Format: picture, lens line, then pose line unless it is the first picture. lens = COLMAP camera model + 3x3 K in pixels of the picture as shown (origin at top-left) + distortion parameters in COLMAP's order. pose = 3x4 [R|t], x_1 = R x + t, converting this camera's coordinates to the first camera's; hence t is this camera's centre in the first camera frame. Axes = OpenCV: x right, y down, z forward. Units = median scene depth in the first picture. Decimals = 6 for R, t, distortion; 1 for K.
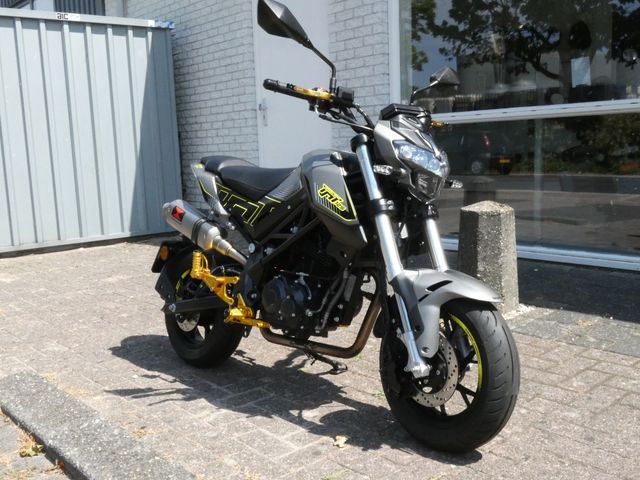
lens RADIAL K [[702.0, 0, 318.3], [0, 702.0, 239.0], [0, 0, 1]] dist [-0.017174, 0.000000]
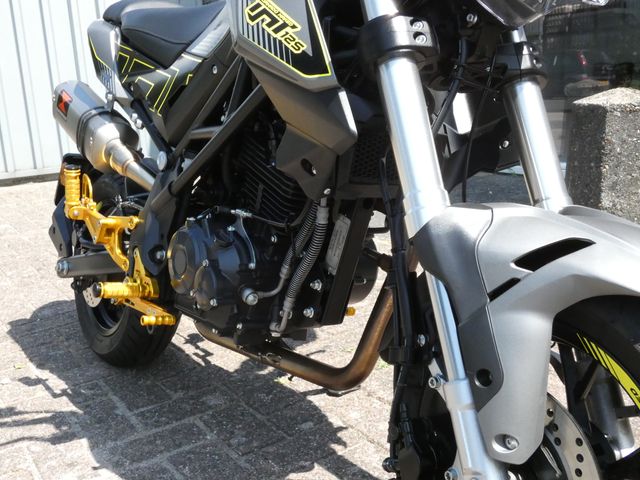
lens RADIAL K [[702.0, 0, 319.2], [0, 702.0, 241.8], [0, 0, 1]] dist [-0.017174, 0.000000]
pose [[0.993685, 0.012879, -0.111465, 0.081877], [-0.001746, 0.995045, 0.099409, 0.022495], [0.112193, -0.098587, 0.988784, 0.544971]]
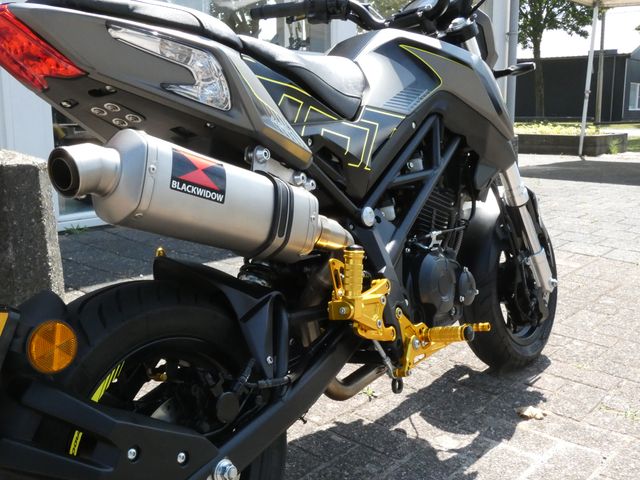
lens RADIAL K [[702.0, 0, 318.7], [0, 702.0, 242.6], [0, 0, 1]] dist [-0.017174, 0.000000]
pose [[-0.165144, -0.147536, 0.975172, -0.607103], [0.134895, 0.976077, 0.170517, -0.060717], [-0.977001, 0.159706, -0.141291, 1.191364]]
